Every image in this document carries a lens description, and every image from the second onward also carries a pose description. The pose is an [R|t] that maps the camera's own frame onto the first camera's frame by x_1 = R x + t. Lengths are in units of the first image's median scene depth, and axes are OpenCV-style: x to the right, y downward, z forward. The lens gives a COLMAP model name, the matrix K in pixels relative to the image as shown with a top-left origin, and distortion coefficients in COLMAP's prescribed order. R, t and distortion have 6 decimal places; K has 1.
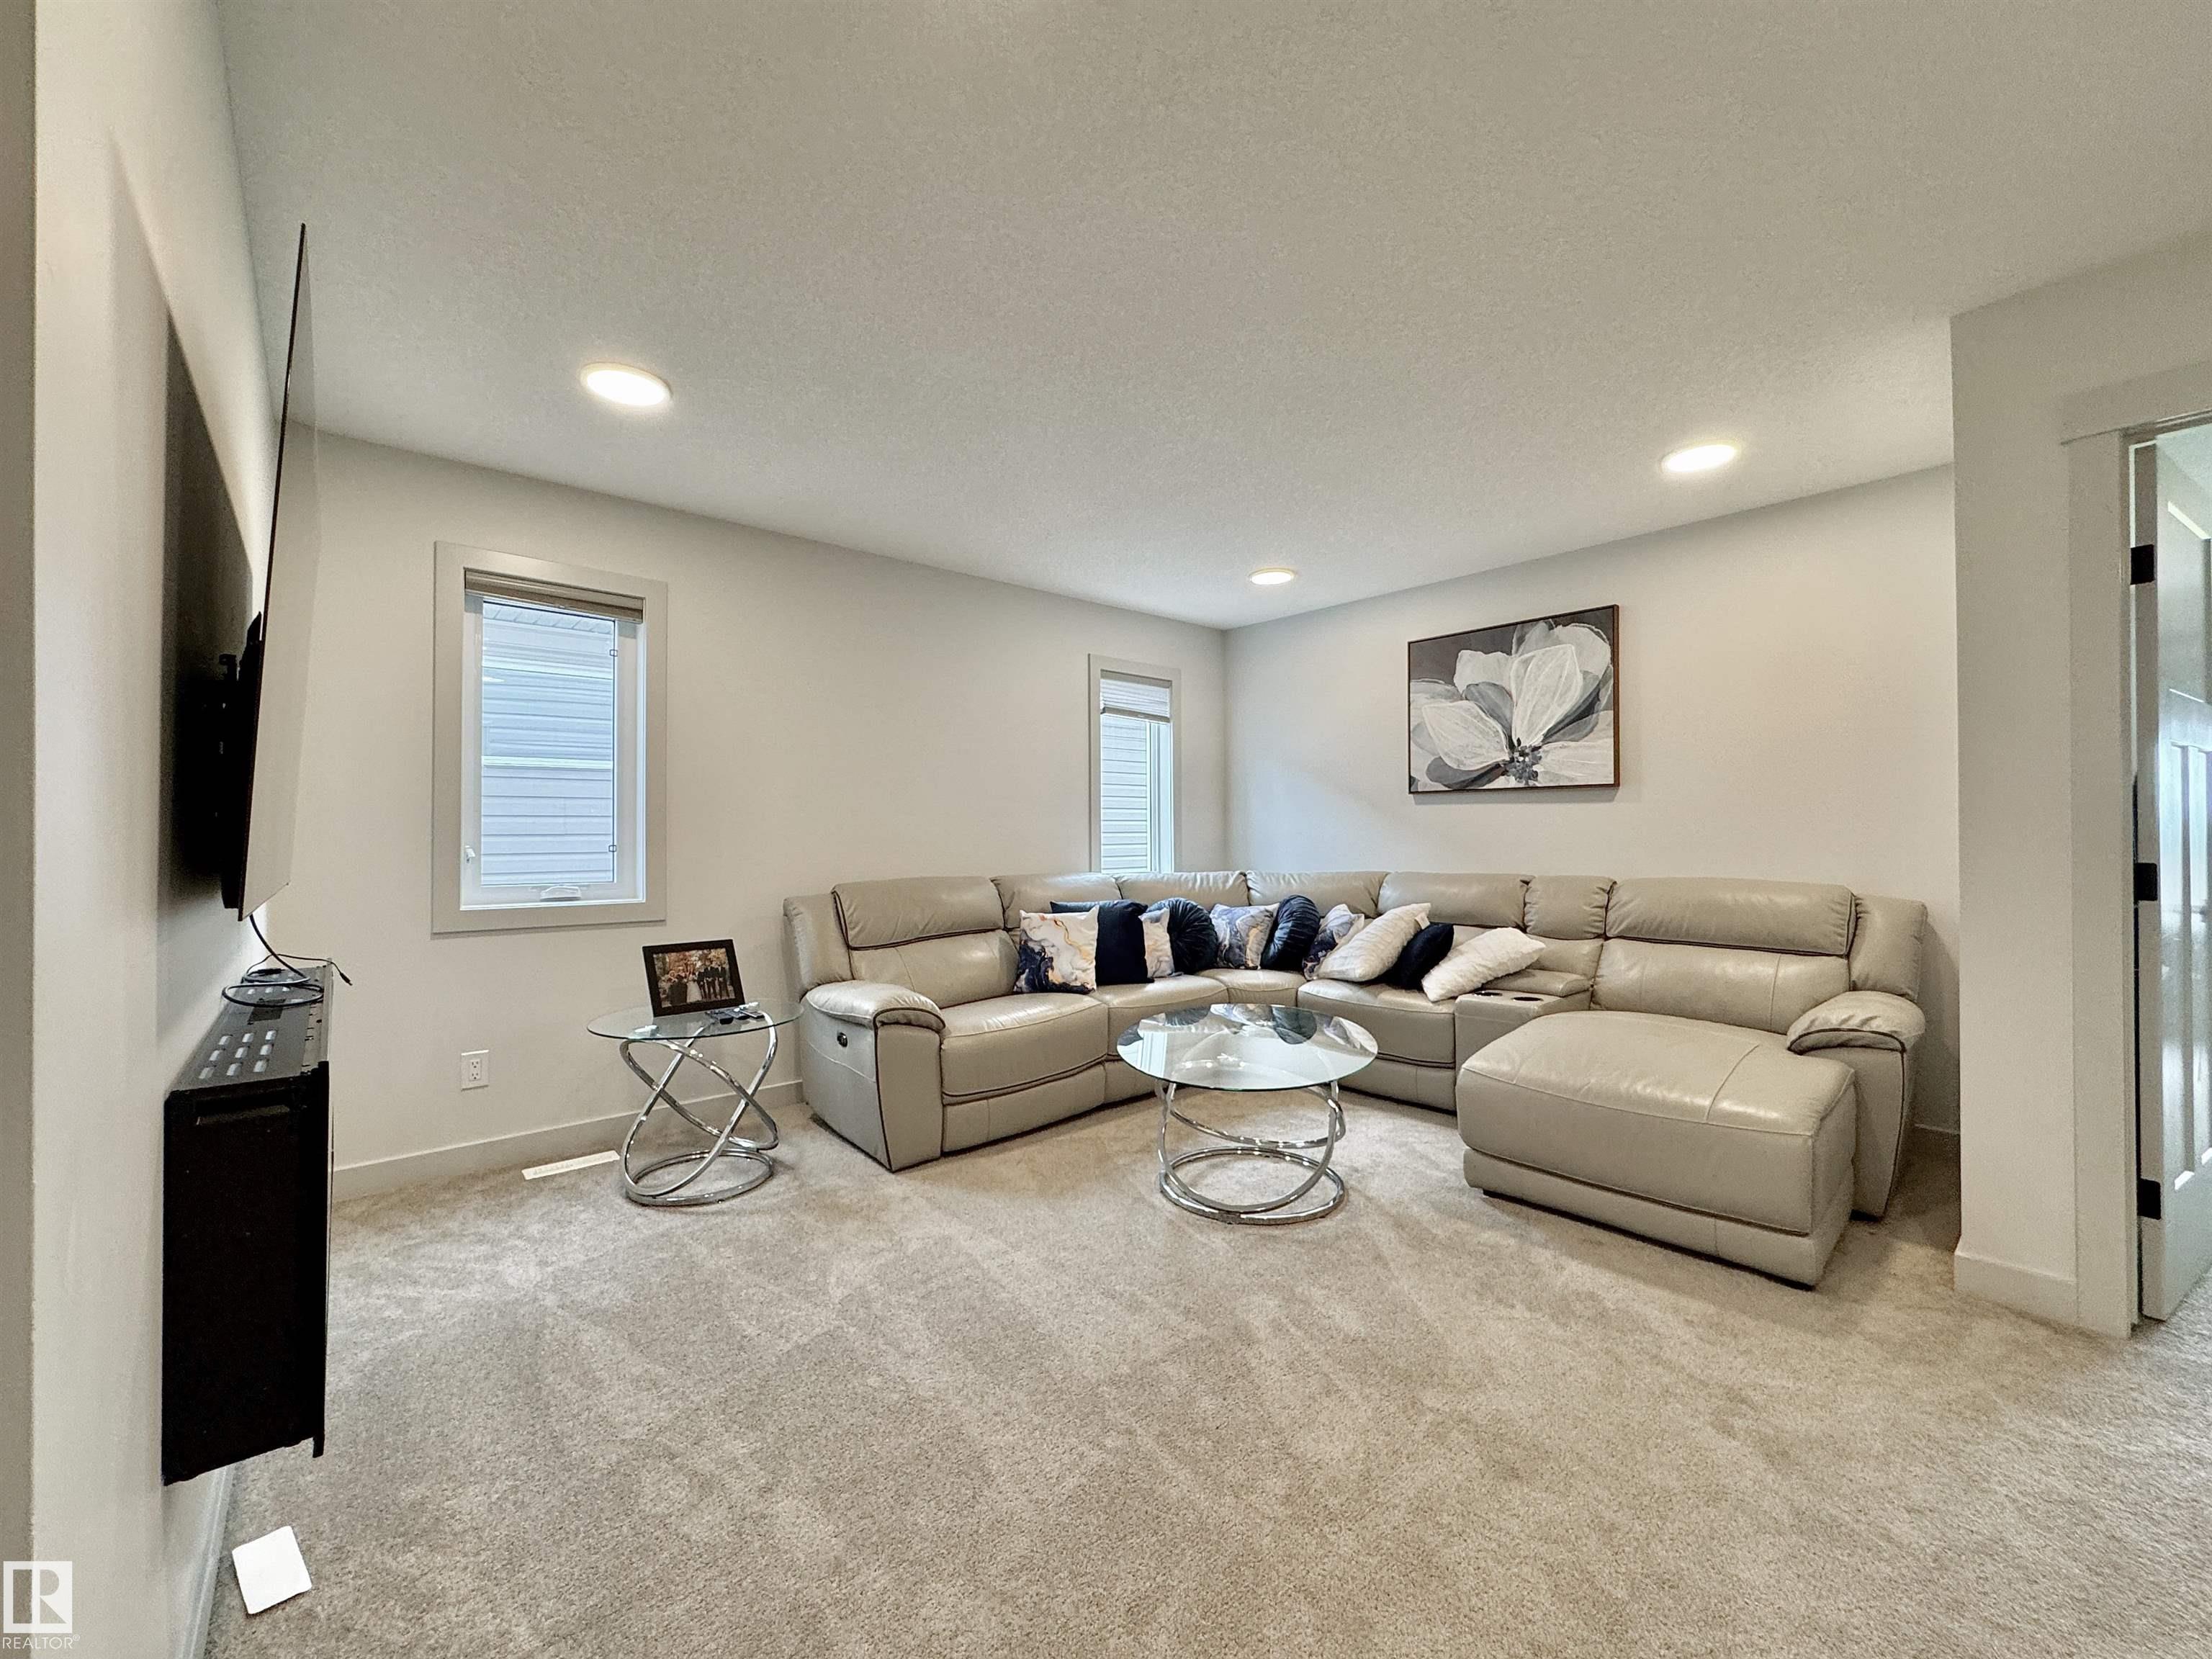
lens RADIAL K [[883.6, 0, 1097.4], [0, 883.6, 827.1], [0, 0, 1]] dist [-0.002534, 0.000229]
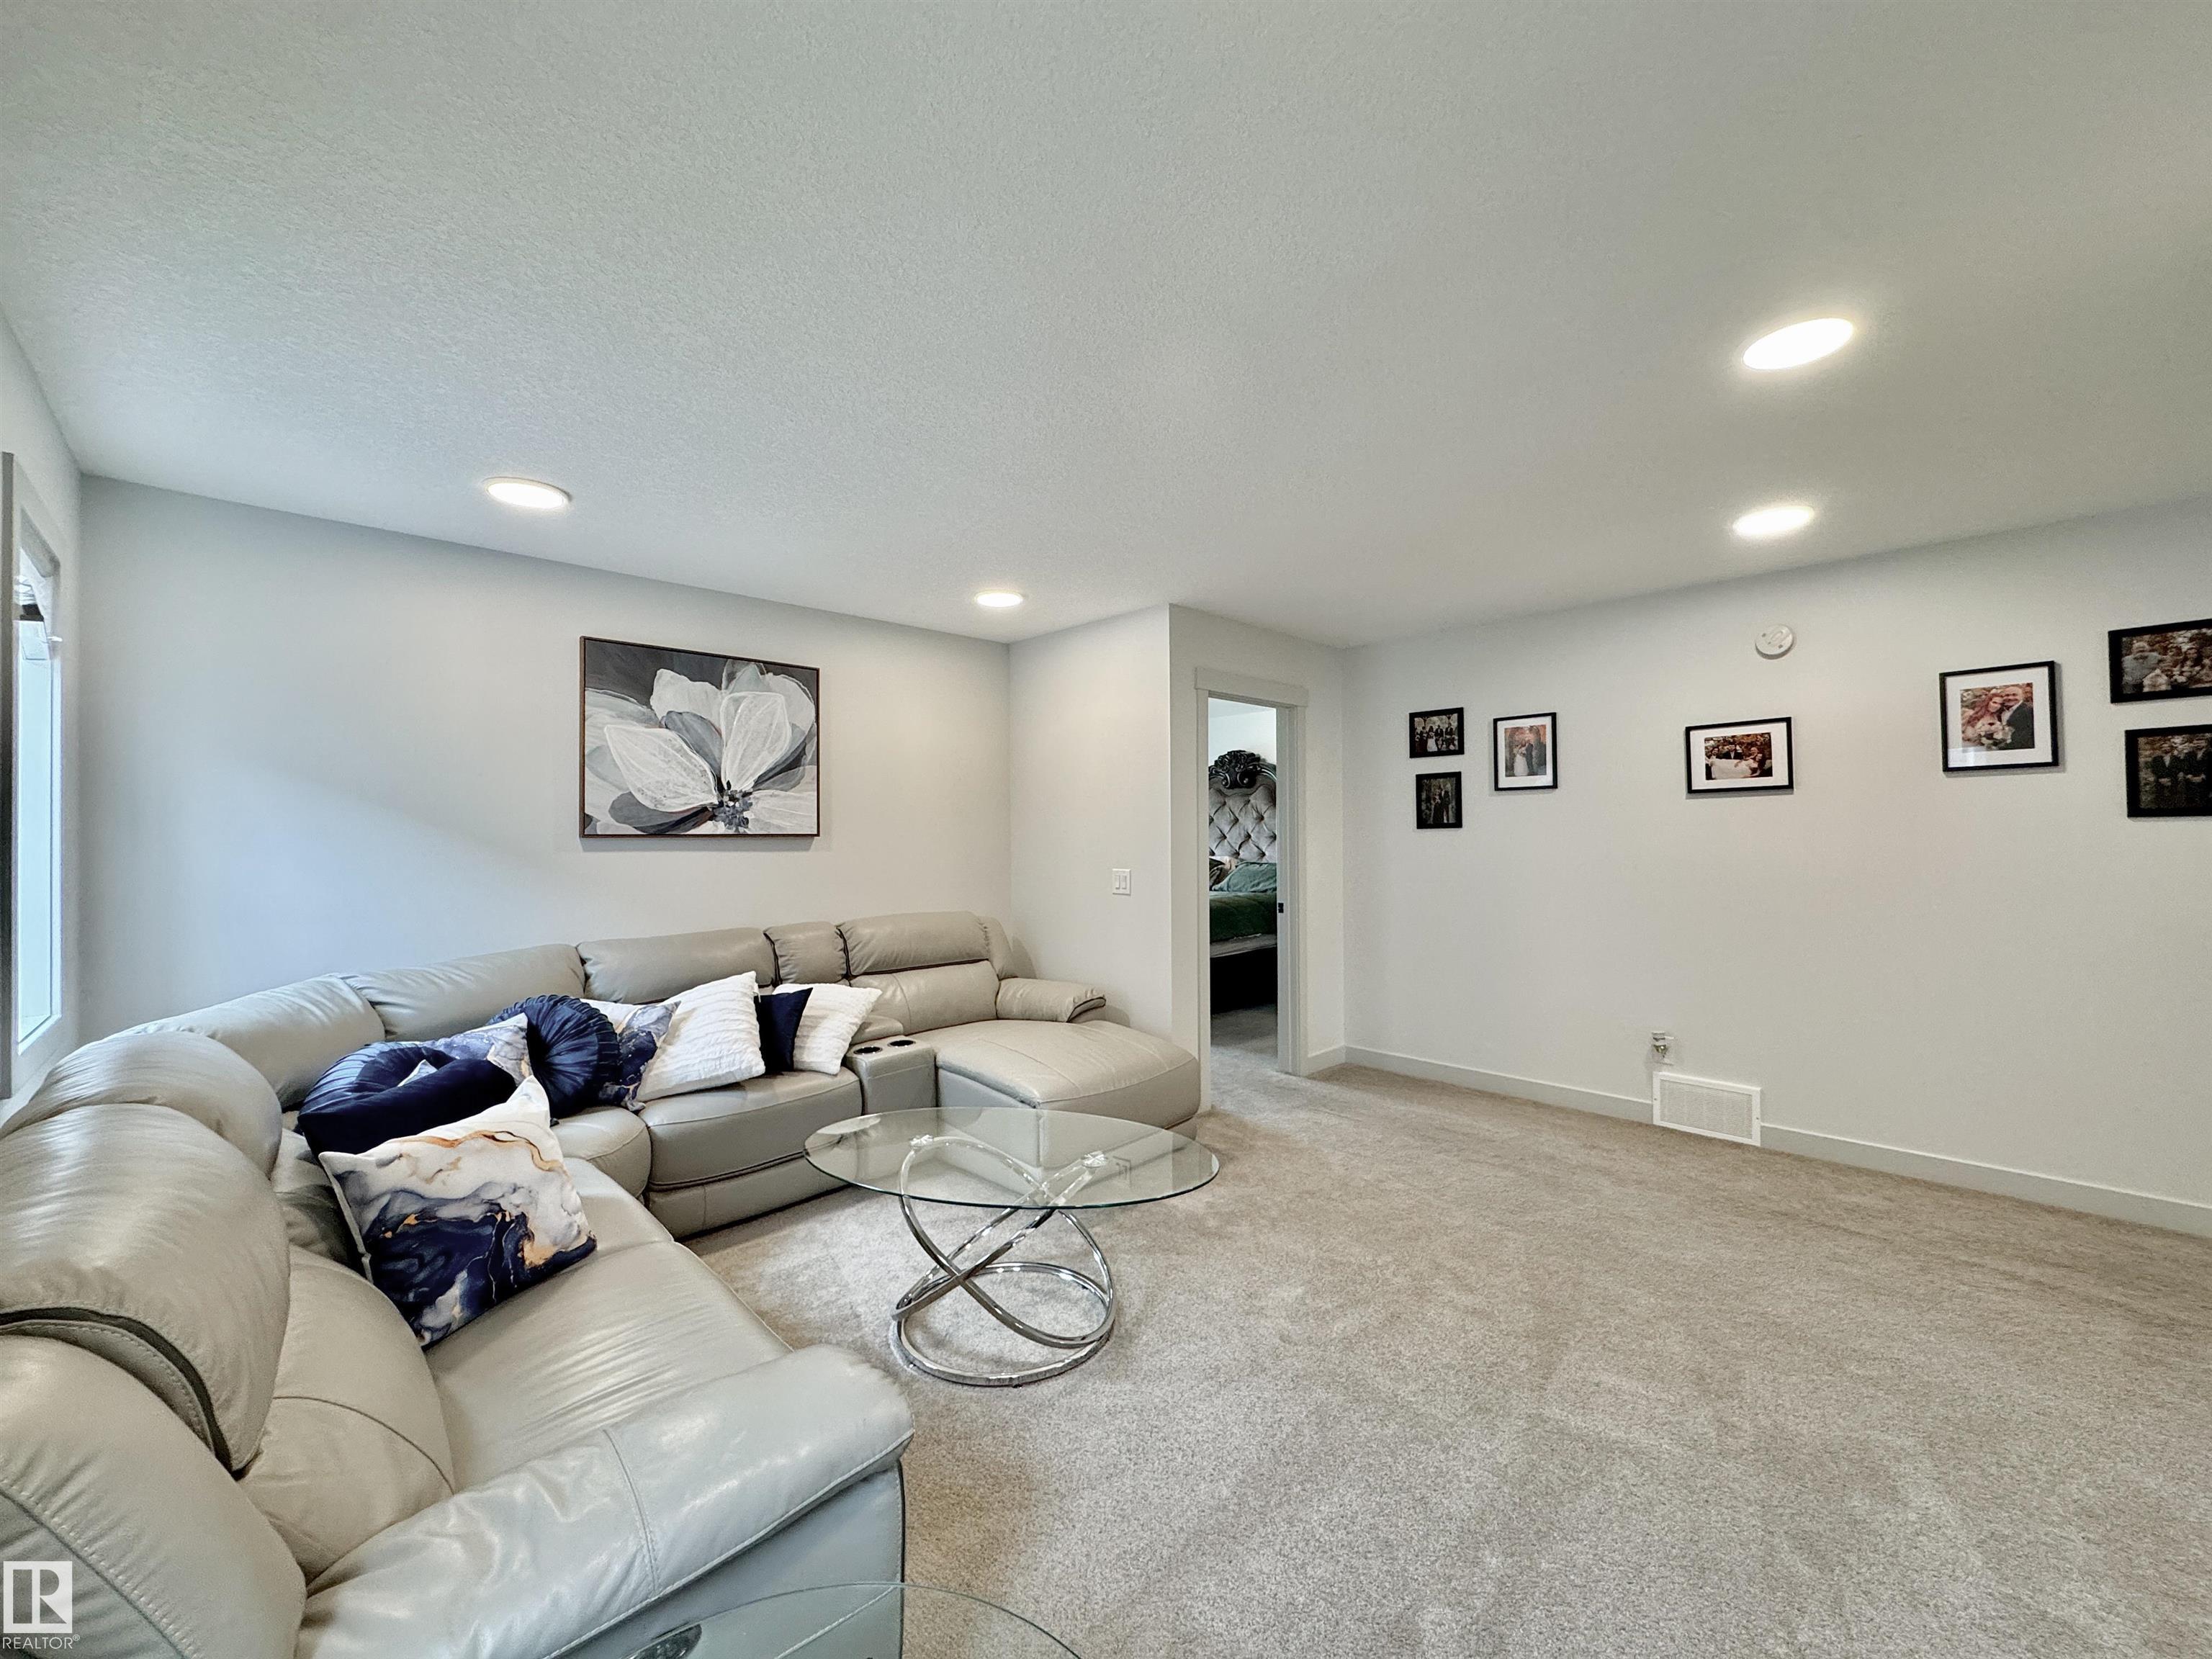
lens RADIAL K [[883.6, 0, 1099.3], [0, 883.6, 832.0], [0, 0, 1]] dist [-0.002534, 0.000229]
pose [[-0.057051, 0.007681, 0.998342, -0.466547], [-0.000640, 0.999970, -0.007730, -0.039853], [-0.998371, -0.001080, -0.057045, 0.656933]]
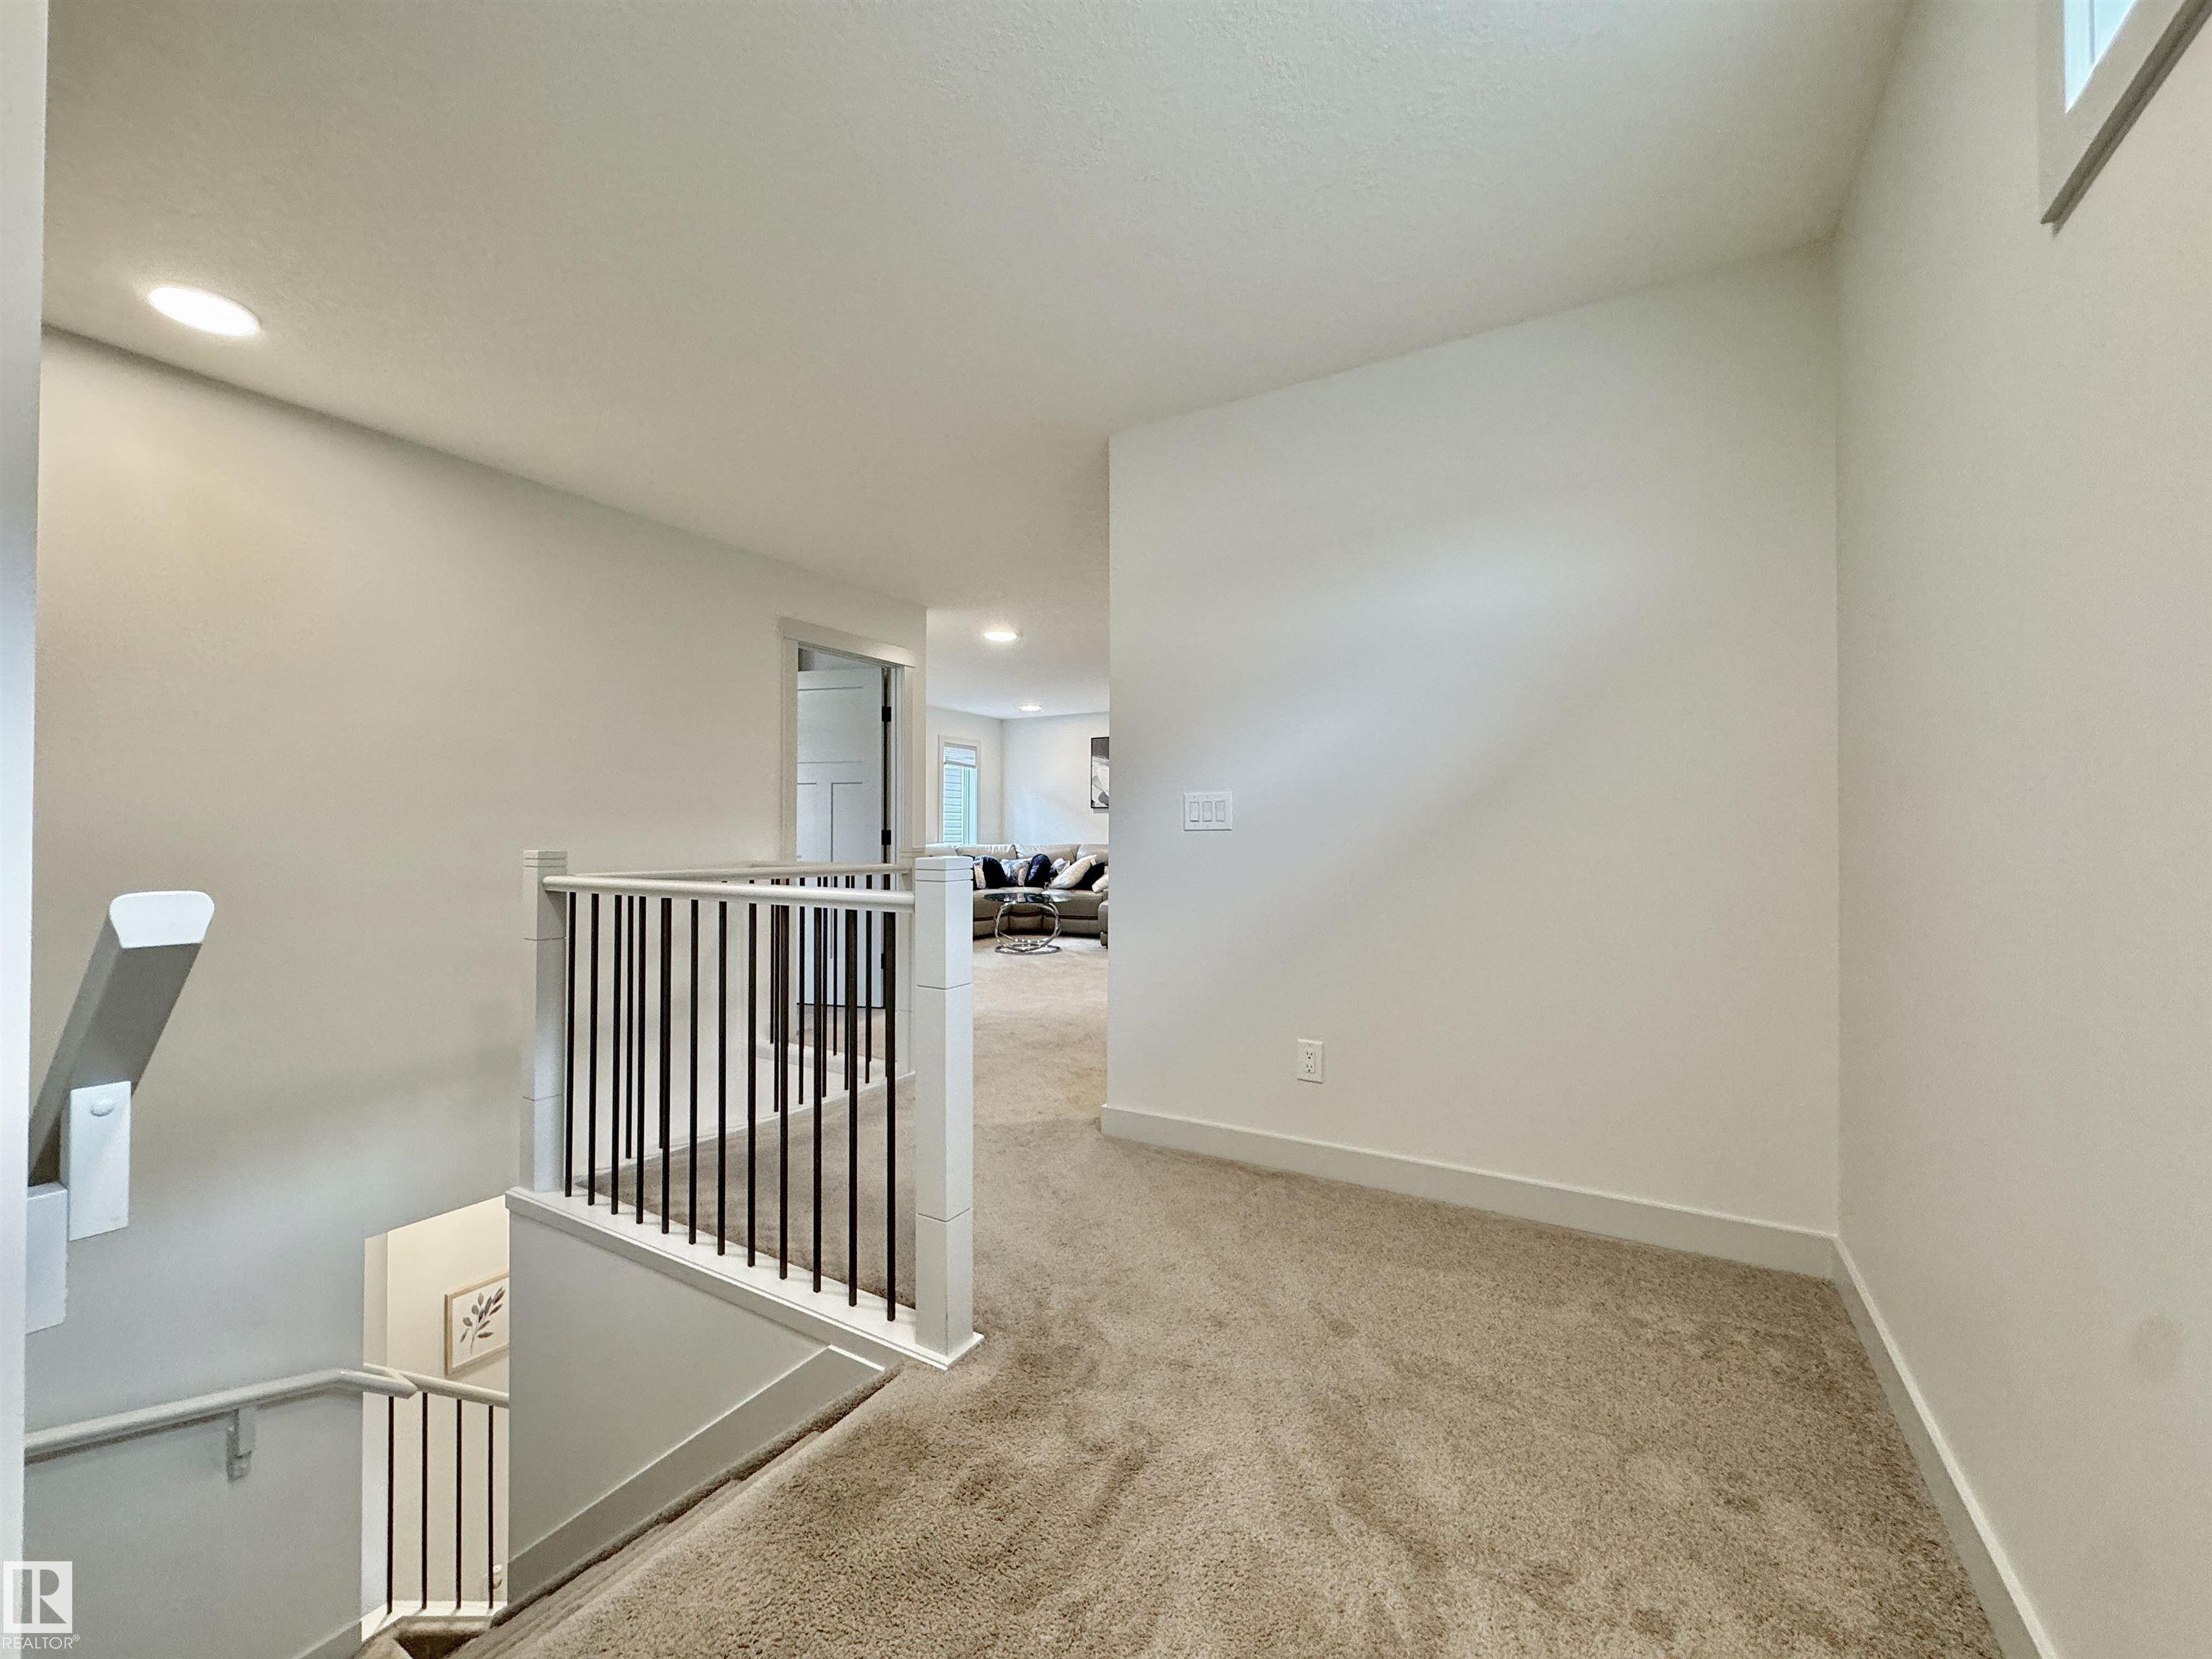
lens RADIAL K [[883.6, 0, 1106.1], [0, 883.6, 833.9], [0, 0, 1]] dist [-0.002534, 0.000229]
pose [[0.949181, 0.010353, 0.314559, -0.319186], [-0.011761, 0.999928, 0.002579, 0.021078], [-0.314510, -0.006148, 0.949234, -1.165905]]
